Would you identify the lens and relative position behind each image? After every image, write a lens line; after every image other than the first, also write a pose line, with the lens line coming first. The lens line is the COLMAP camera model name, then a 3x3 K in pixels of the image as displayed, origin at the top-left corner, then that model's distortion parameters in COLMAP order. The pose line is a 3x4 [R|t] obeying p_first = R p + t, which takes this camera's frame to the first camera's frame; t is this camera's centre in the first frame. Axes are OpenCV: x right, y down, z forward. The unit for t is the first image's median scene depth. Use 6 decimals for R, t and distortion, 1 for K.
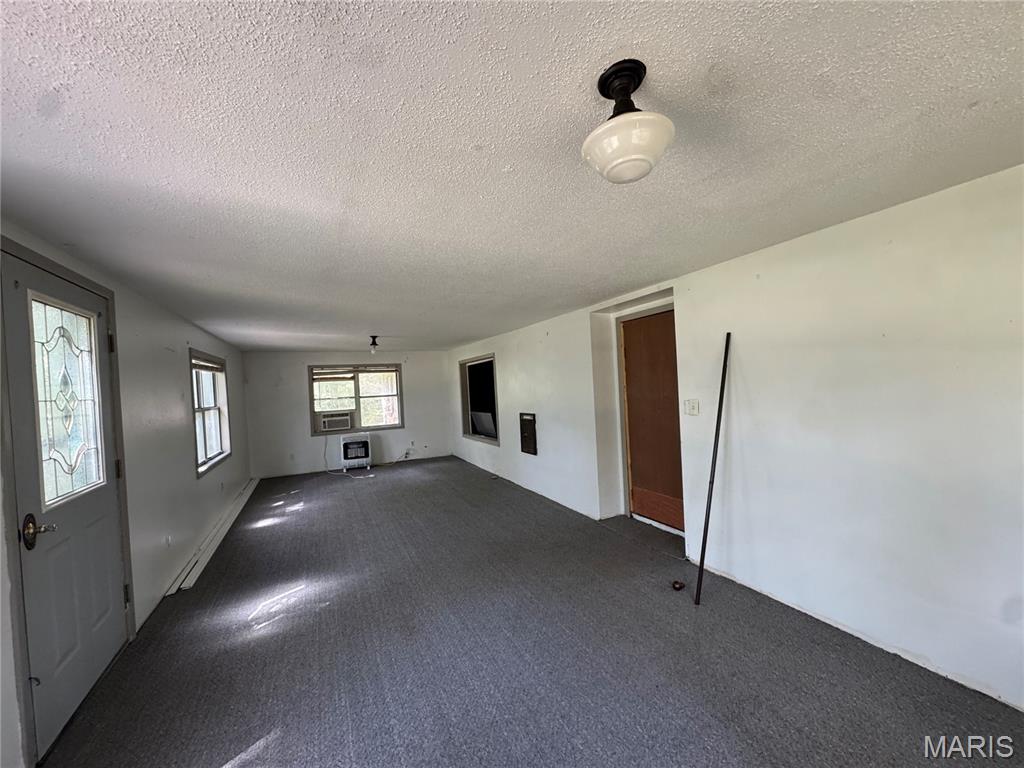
lens RADIAL K [[410.8, 0, 512.0], [0, 410.8, 384.0], [0, 0, 1]] dist [-0.009085, -0.000065]
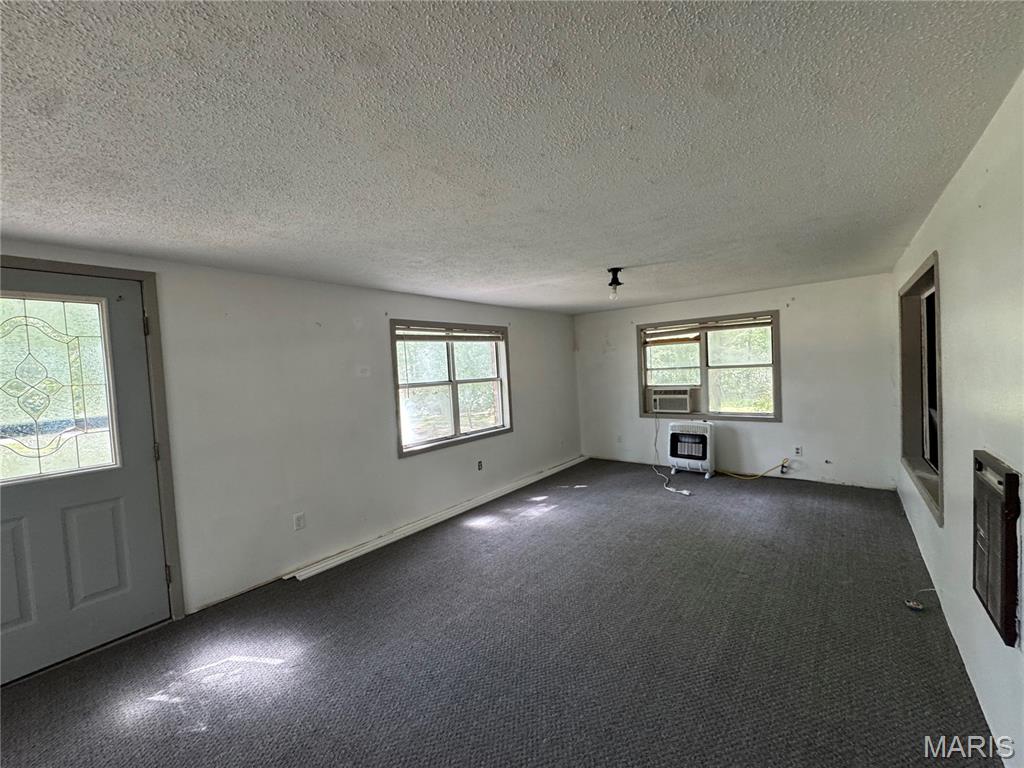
lens RADIAL K [[410.8, 0, 512.0], [0, 410.8, 384.0], [0, 0, 1]] dist [-0.009085, -0.000065]
pose [[0.430801, 0.062481, -0.900282, 0.097426], [0.027562, 0.996224, 0.082328, -0.004691], [0.902026, -0.060281, 0.427452, 0.446746]]
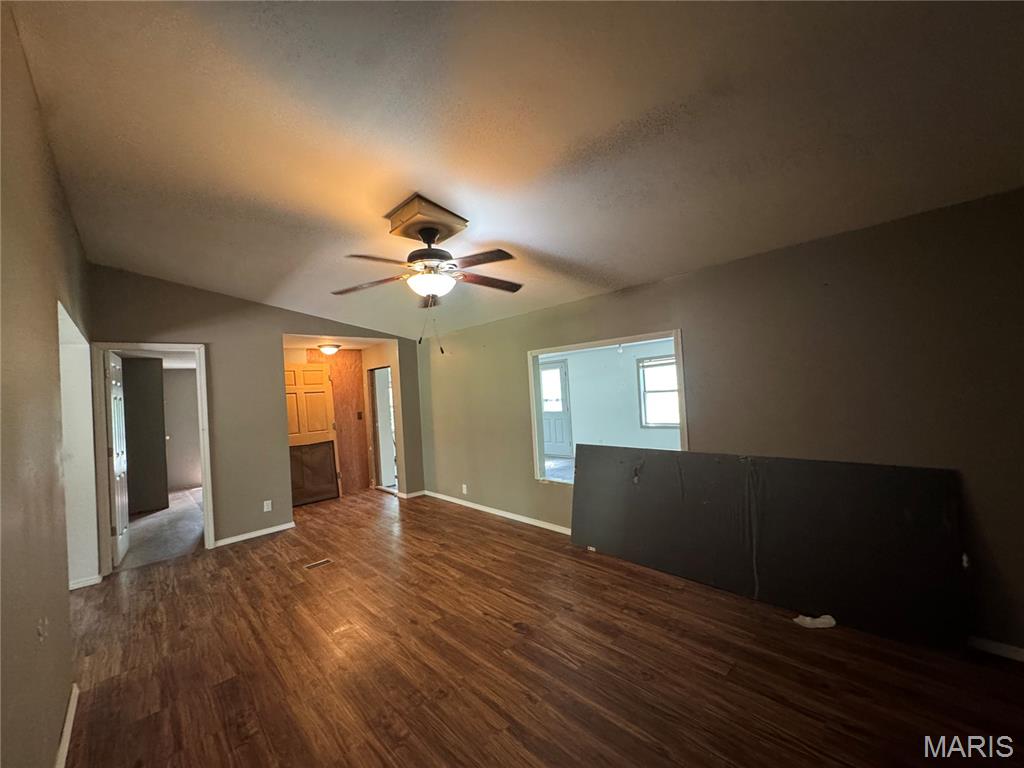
lens RADIAL K [[410.8, 0, 512.0], [0, 410.8, 384.0], [0, 0, 1]] dist [-0.009085, -0.000065]
pose [[-0.949382, 0.104668, -0.296172, 0.210832], [0.110740, 0.993842, -0.003751, -0.018498], [0.293956, -0.036359, -0.955127, 1.800937]]
